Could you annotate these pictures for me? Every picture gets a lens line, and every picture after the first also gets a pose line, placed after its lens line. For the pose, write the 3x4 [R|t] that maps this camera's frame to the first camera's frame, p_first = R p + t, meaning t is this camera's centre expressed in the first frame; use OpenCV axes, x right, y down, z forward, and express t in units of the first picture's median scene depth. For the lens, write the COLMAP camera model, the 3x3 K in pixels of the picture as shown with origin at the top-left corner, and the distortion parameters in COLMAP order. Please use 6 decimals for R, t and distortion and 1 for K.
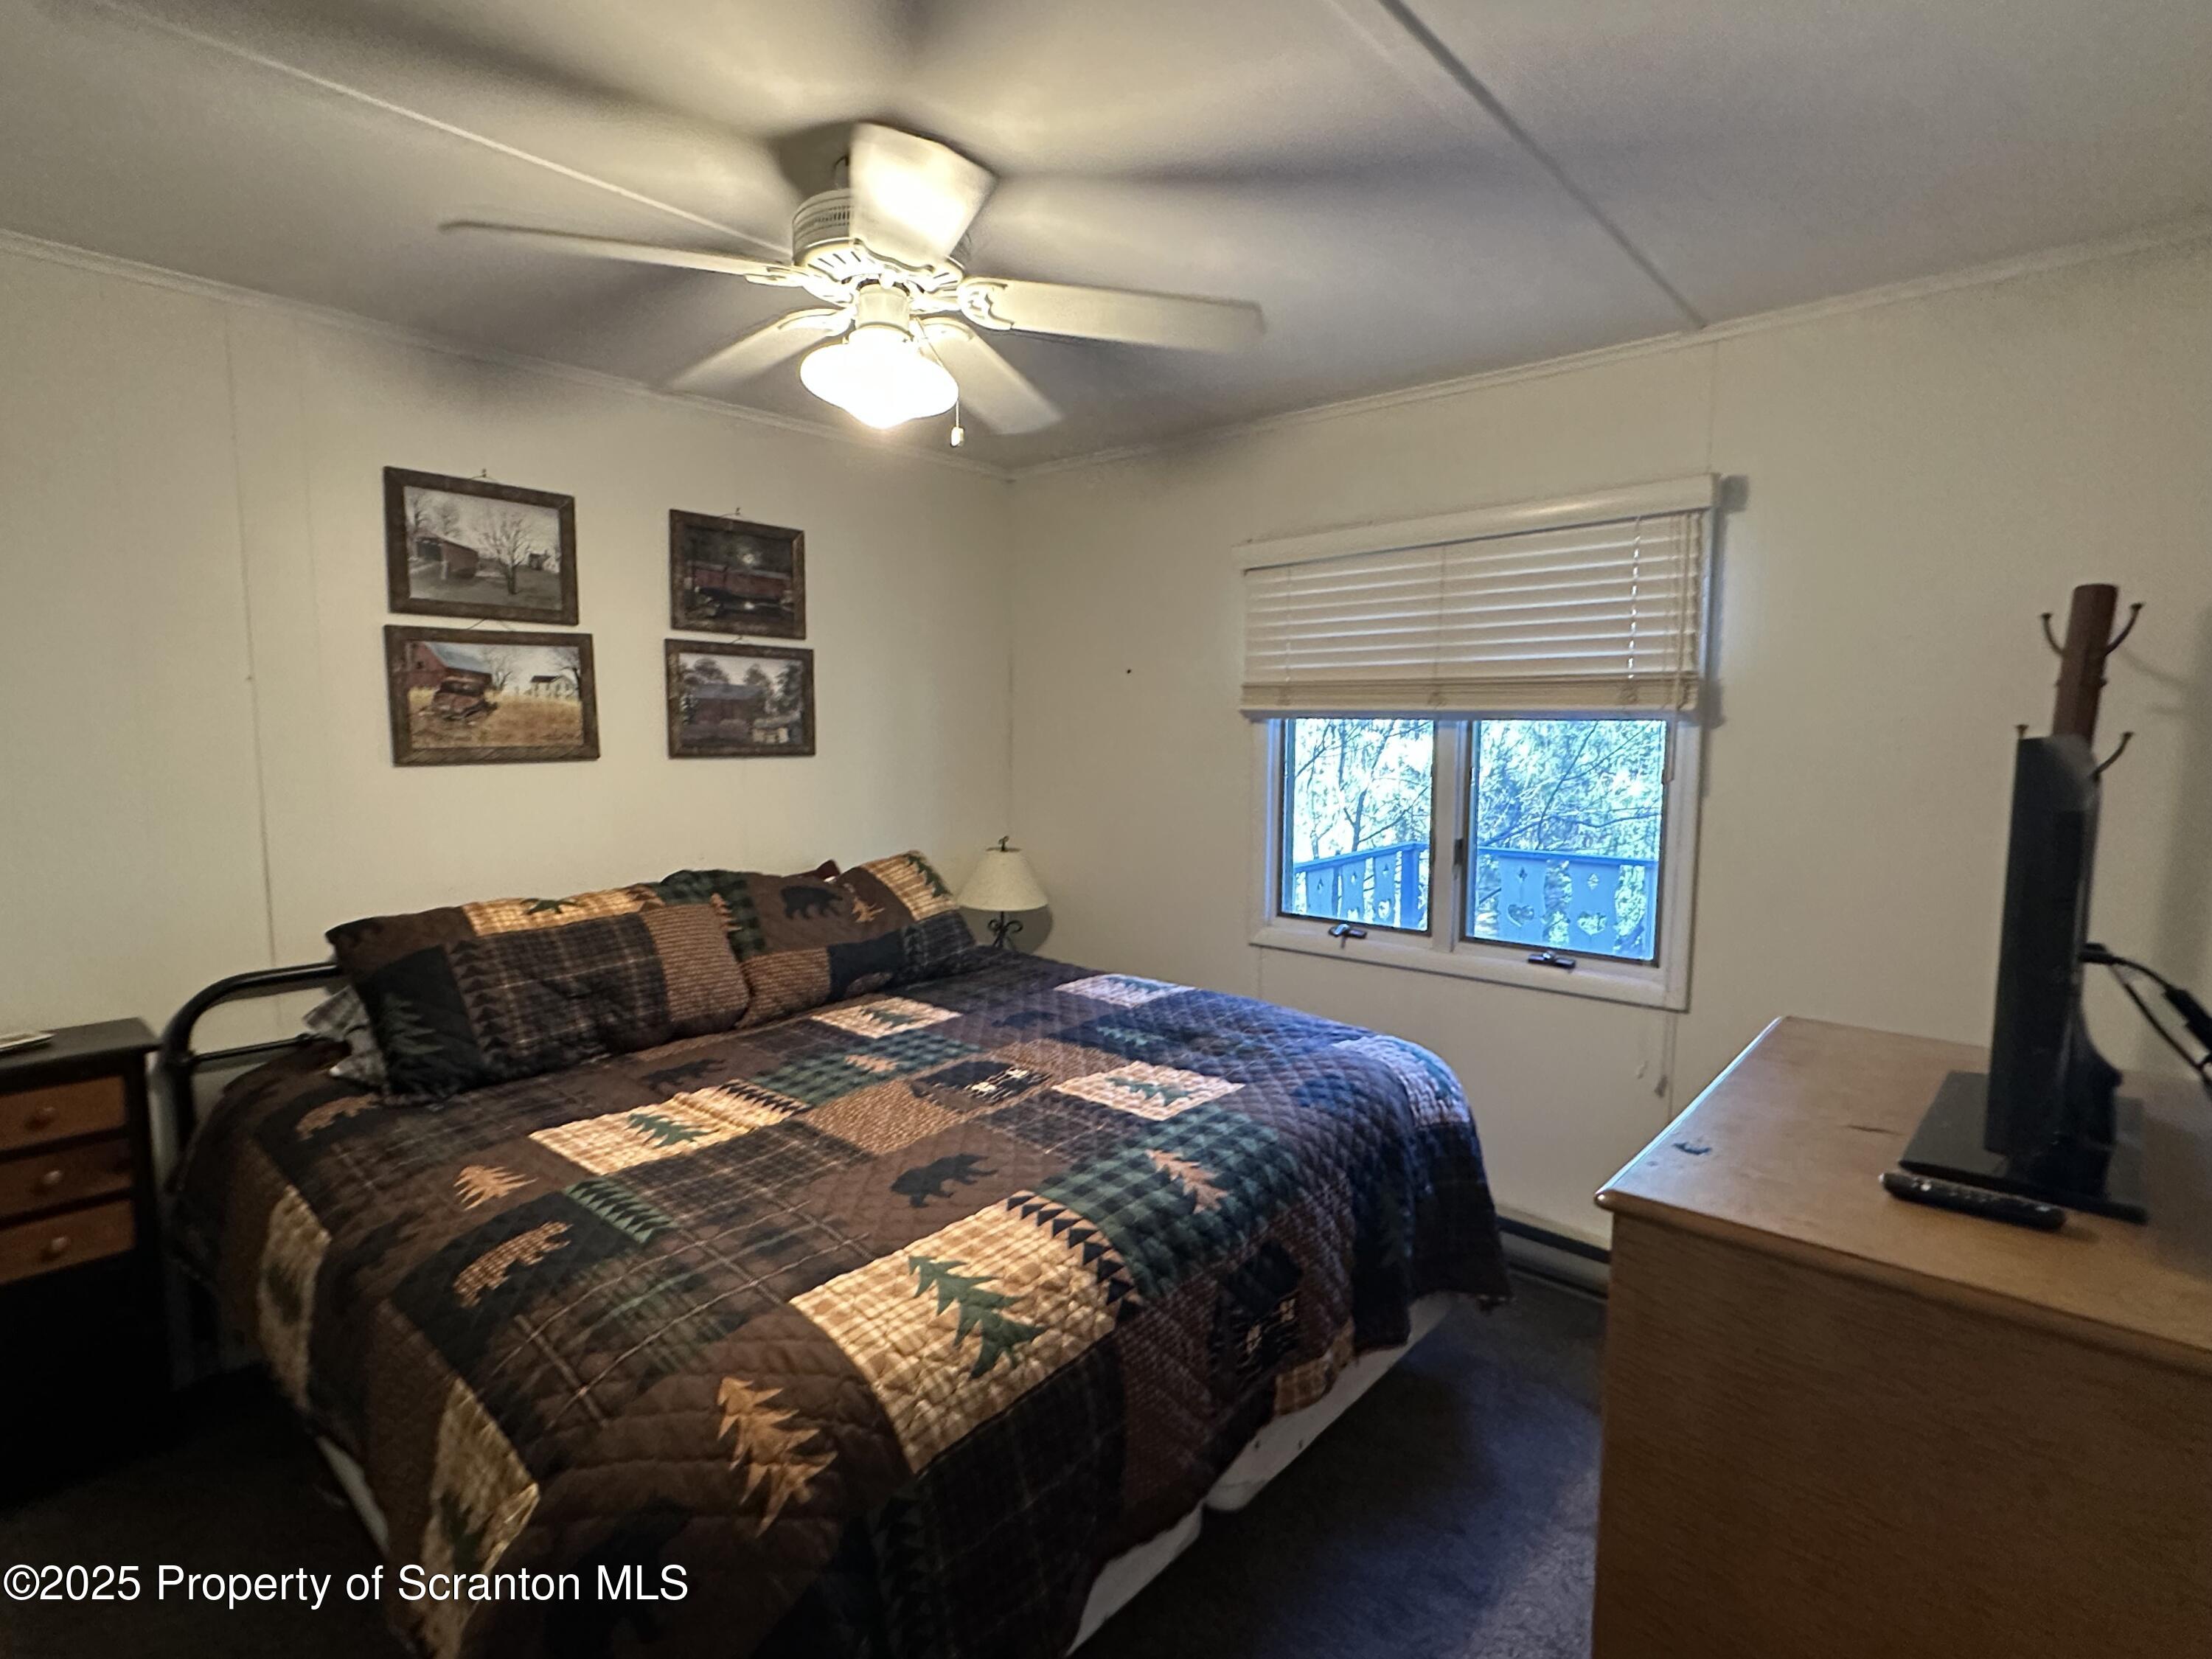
lens RADIAL K [[1098.2, 0, 1103.8], [0, 1098.2, 828.9], [0, 0, 1]] dist [0.005149, -0.001636]
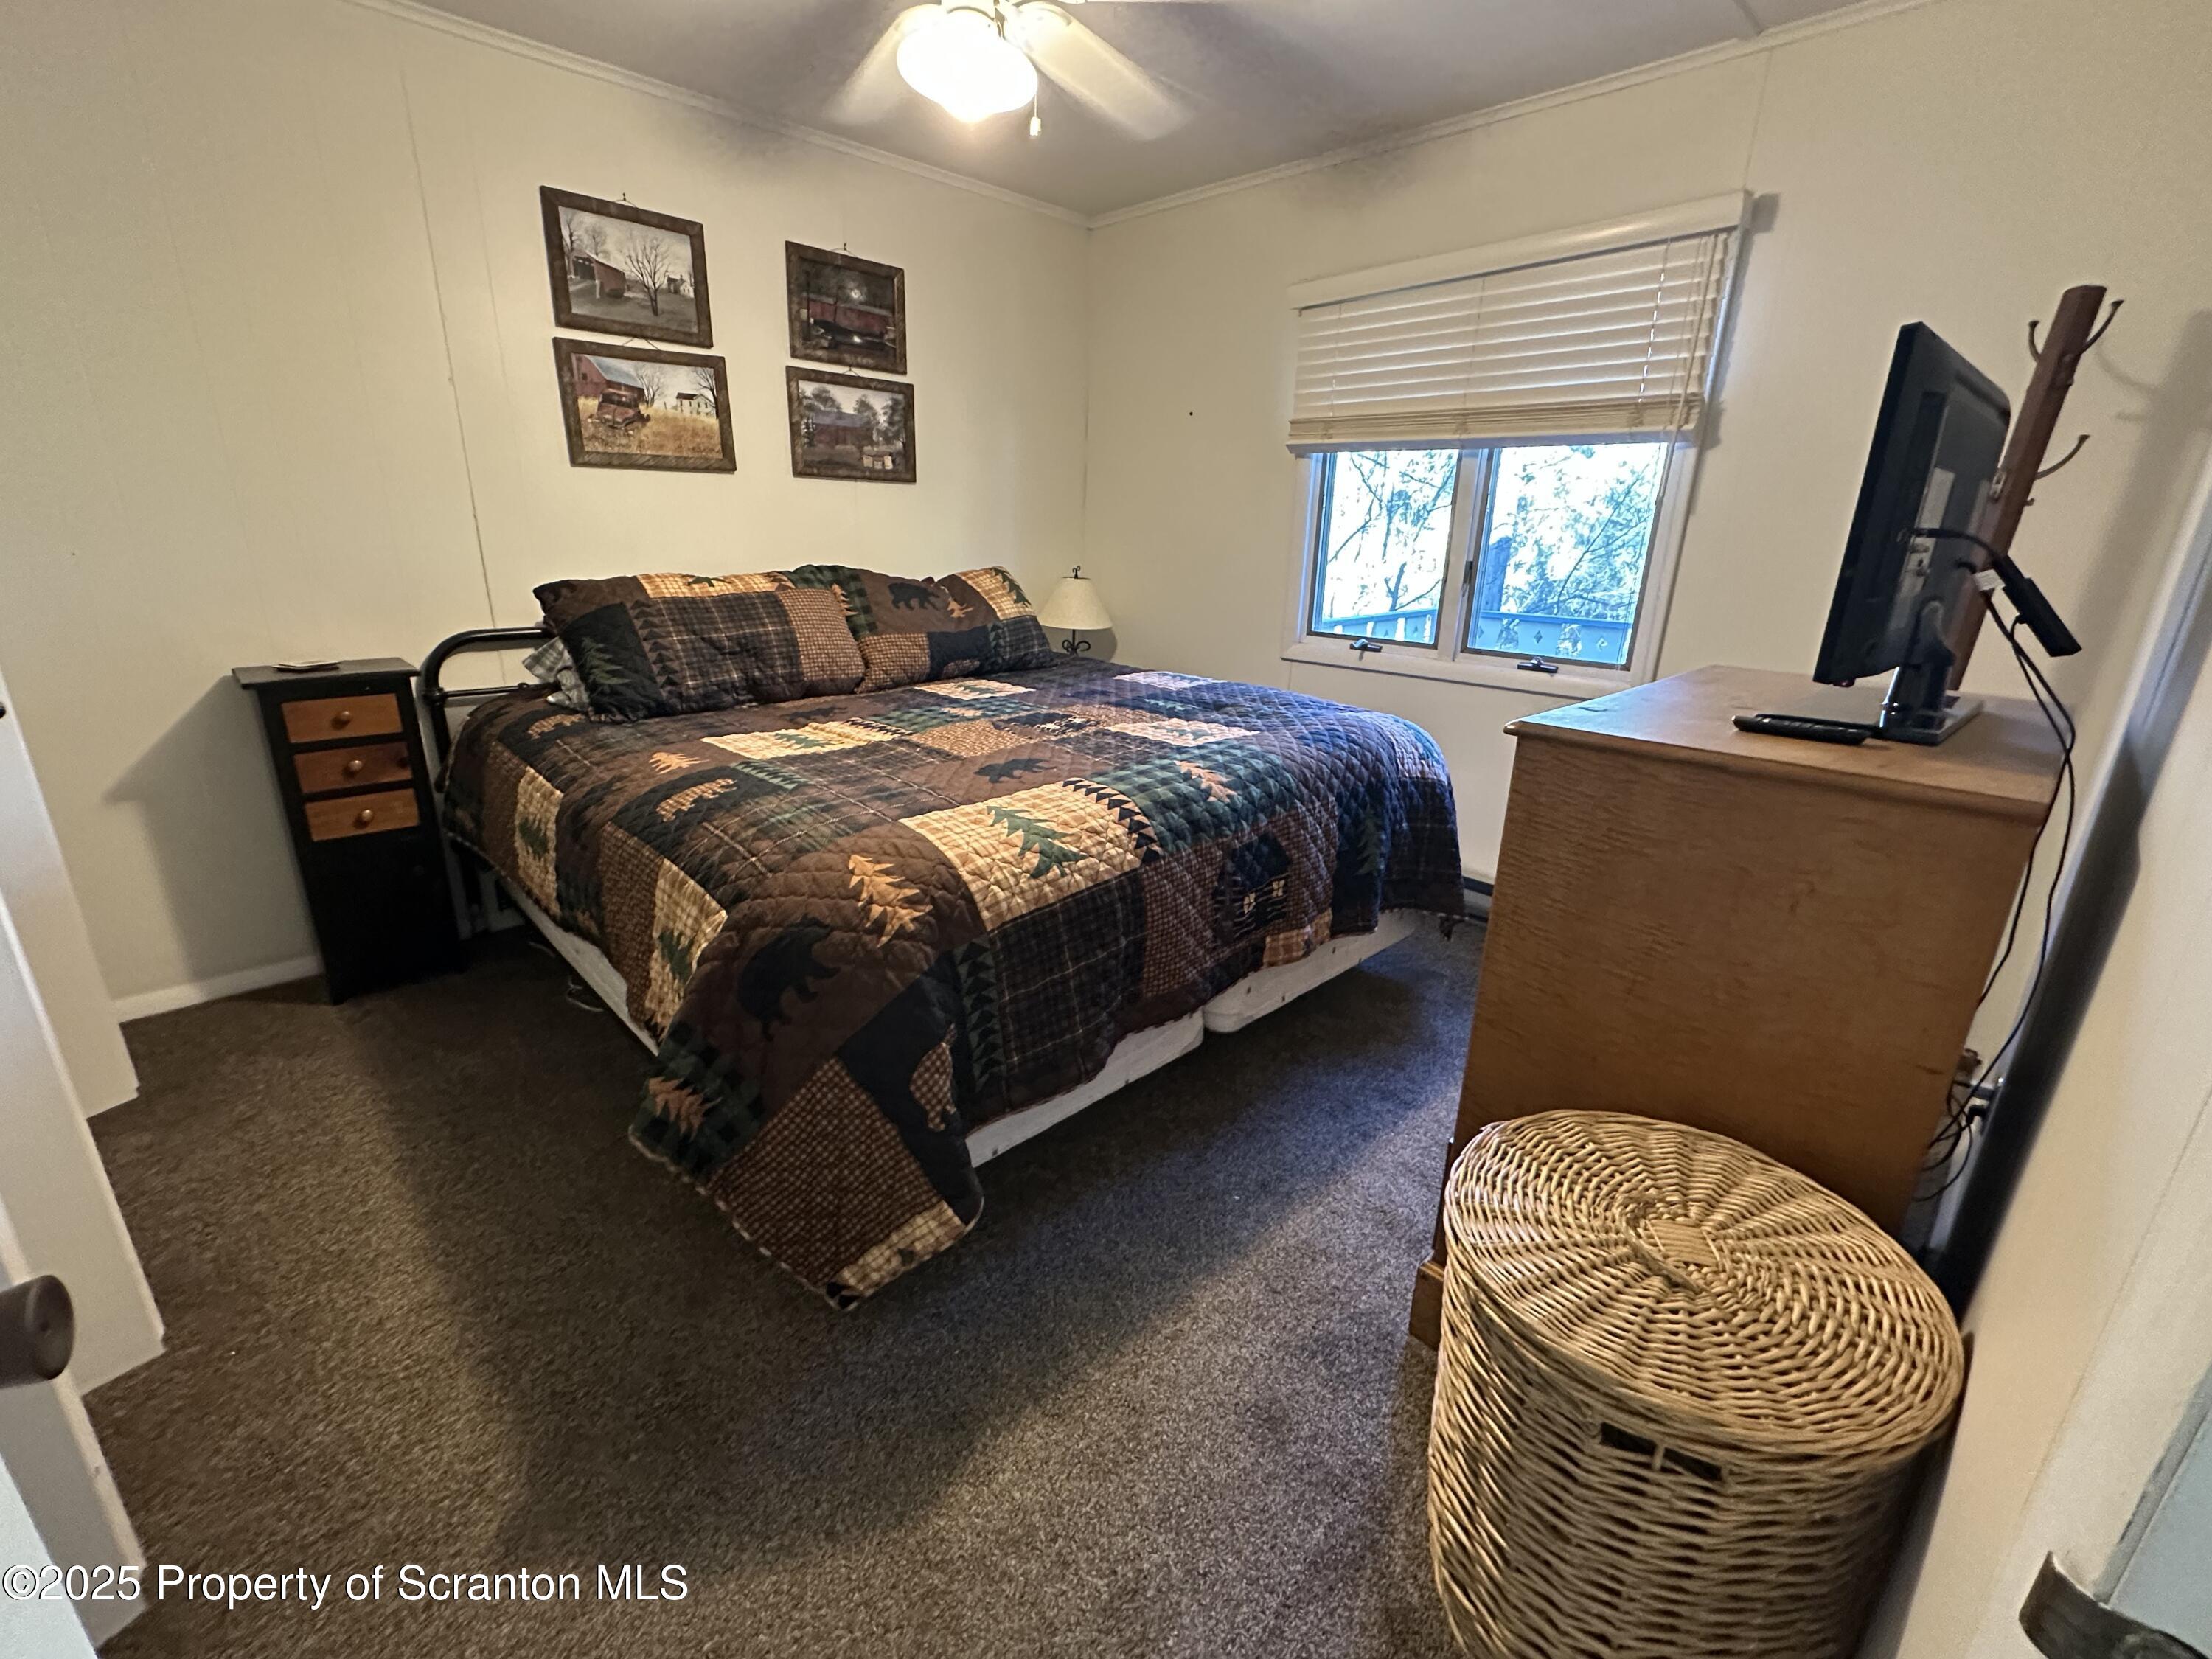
lens RADIAL K [[961.0, 0, 1106.6], [0, 961.0, 836.0], [0, 0, 1]] dist [0.000634, 0.000843]
pose [[0.997127, 0.043894, -0.061737, 0.025446], [-0.029890, 0.976861, 0.211777, 0.112575], [0.069604, -0.209324, 0.975366, -0.081388]]
